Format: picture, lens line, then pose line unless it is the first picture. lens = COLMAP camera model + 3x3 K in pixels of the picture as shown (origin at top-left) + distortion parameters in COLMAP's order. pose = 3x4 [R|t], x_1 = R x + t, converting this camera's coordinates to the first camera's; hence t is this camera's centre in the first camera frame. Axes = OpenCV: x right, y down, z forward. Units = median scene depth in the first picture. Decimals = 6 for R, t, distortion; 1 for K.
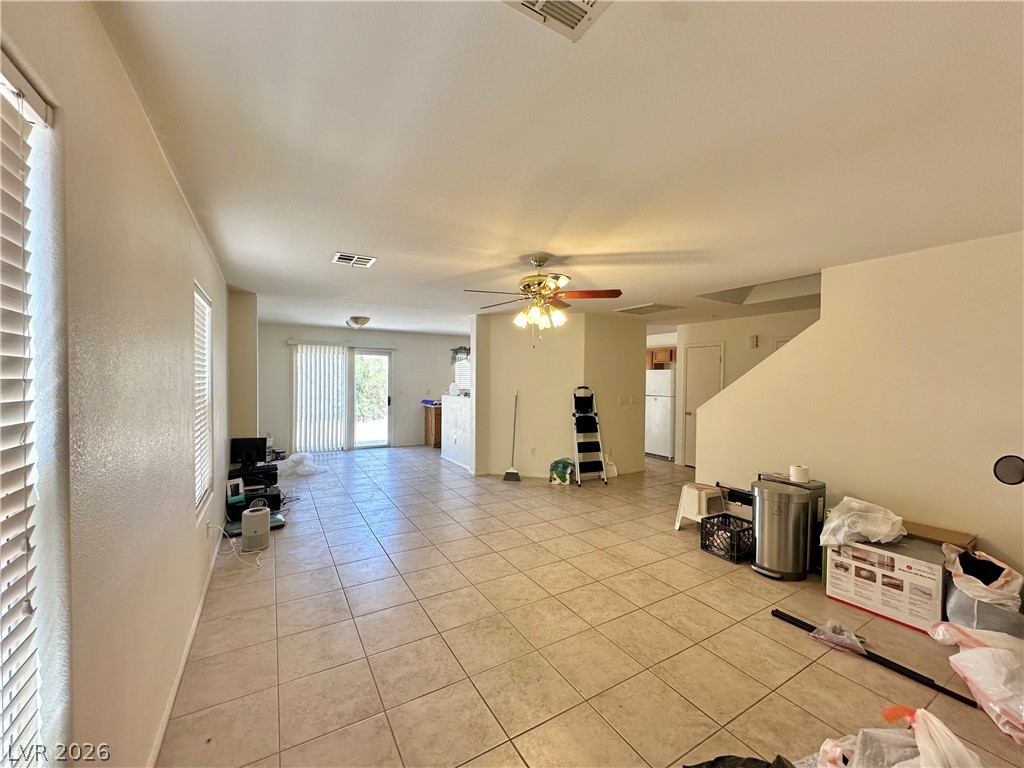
lens RADIAL K [[404.5, 0, 508.8], [0, 404.5, 384.2], [0, 0, 1]] dist [0.001208, 0.000074]
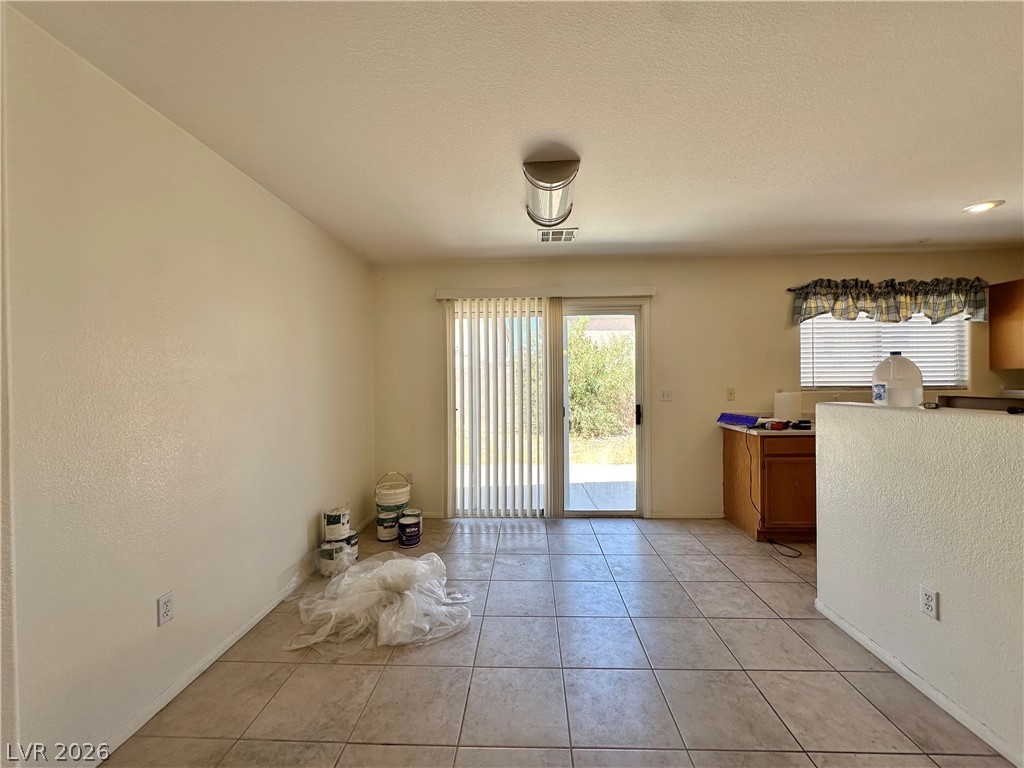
lens RADIAL K [[404.5, 0, 511.0], [0, 404.5, 384.9], [0, 0, 1]] dist [0.001208, 0.000074]
pose [[0.839013, -0.016605, -0.543858, -0.171718], [0.013542, 0.999862, -0.009637, 0.011242], [0.543943, 0.000720, 0.839122, 0.552396]]
